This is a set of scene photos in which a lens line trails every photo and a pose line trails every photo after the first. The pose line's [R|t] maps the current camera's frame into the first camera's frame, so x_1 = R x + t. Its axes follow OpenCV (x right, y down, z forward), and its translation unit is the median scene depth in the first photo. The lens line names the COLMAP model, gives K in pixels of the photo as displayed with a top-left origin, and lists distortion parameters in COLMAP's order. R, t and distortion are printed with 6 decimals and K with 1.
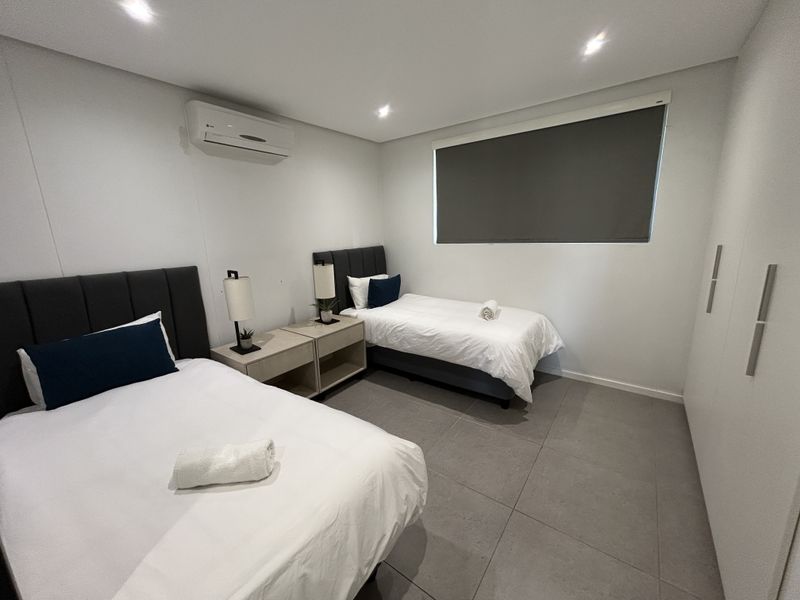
lens RADIAL K [[320.9, 0, 396.6], [0, 320.9, 298.3], [0, 0, 1]] dist [0.000102, 0.001510]
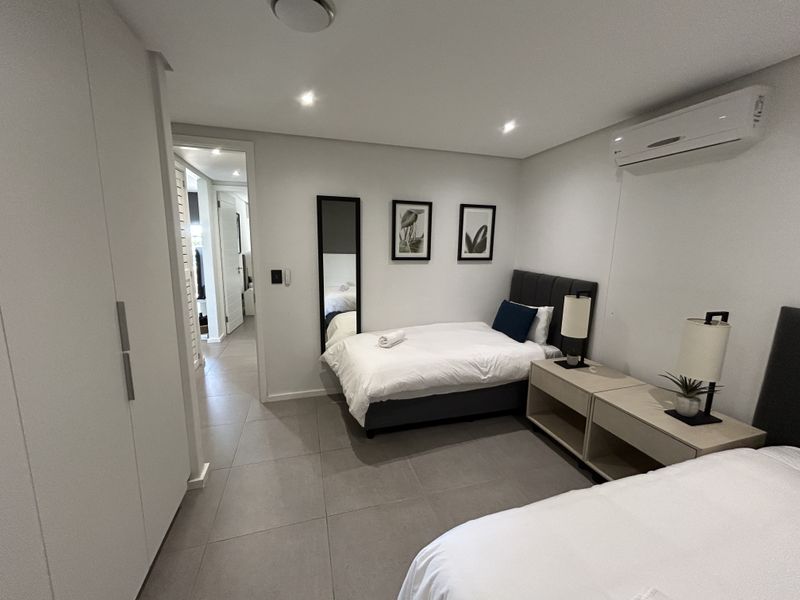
lens RADIAL K [[320.9, 0, 402.7], [0, 320.9, 297.6], [0, 0, 1]] dist [0.000102, 0.001510]
pose [[-0.582369, 0.161708, -0.796679, 0.621593], [-0.169290, 0.934405, 0.313414, -0.268795], [0.795102, 0.317393, -0.516793, 0.989698]]
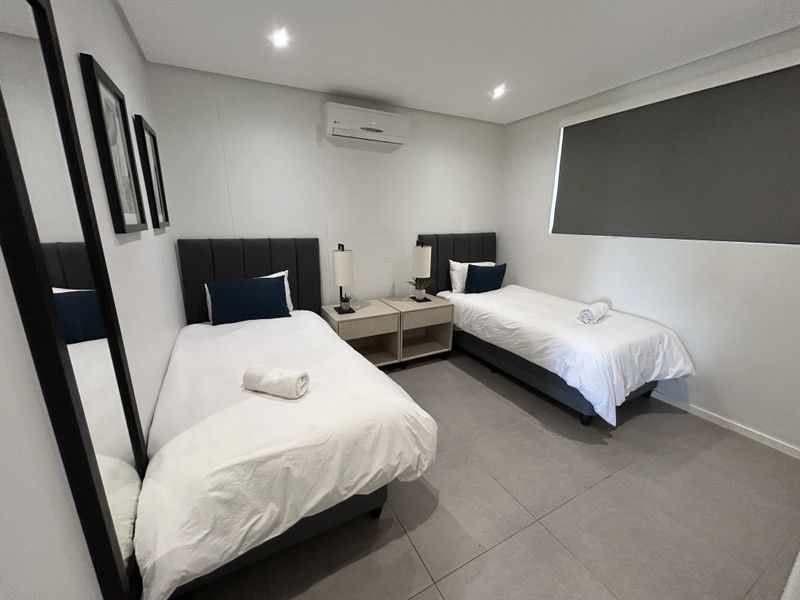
lens RADIAL K [[320.9, 0, 400.0], [0, 320.9, 298.0], [0, 0, 1]] dist [0.000102, 0.001510]
pose [[0.901473, 0.143328, -0.408416, 0.192343], [-0.126985, 0.989638, 0.067016, 0.004899], [0.413790, -0.008550, 0.910332, -0.004976]]
